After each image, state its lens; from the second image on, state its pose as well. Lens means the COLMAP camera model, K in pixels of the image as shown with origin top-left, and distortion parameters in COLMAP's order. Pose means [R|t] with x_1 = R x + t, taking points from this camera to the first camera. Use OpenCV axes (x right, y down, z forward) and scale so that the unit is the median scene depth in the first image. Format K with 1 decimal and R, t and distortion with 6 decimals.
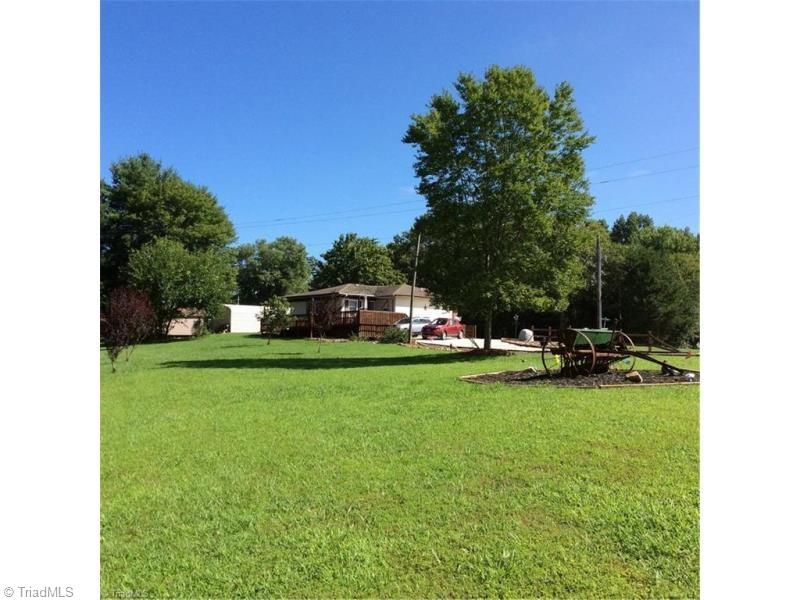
lens RADIAL K [[742.9, 0, 407.8], [0, 742.9, 301.8], [0, 0, 1]] dist [0.215543, -0.481471]
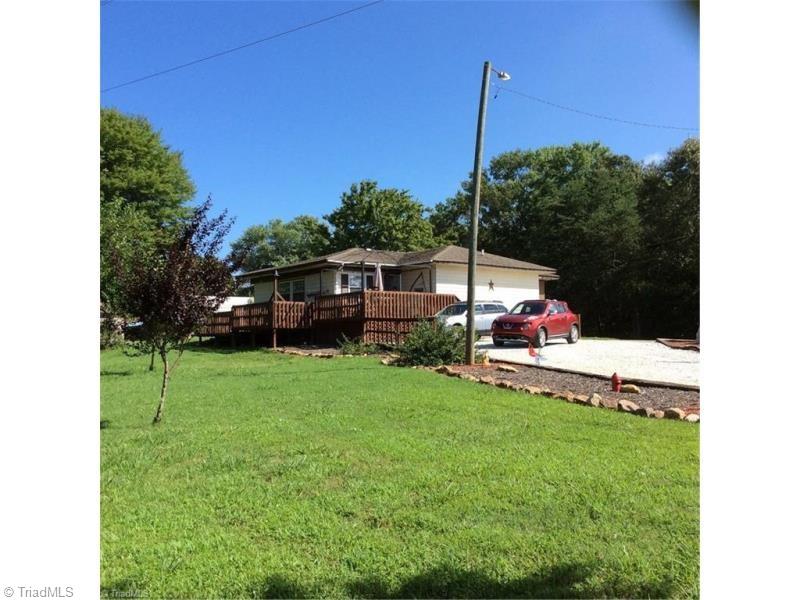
lens RADIAL K [[742.9, 0, 407.8], [0, 742.9, 301.8], [0, 0, 1]] dist [0.215543, -0.481471]
pose [[0.997439, -0.032739, -0.063582, -0.003426], [0.033292, 0.999416, 0.007654, 0.014810], [0.063294, -0.009752, 0.997947, 0.464872]]
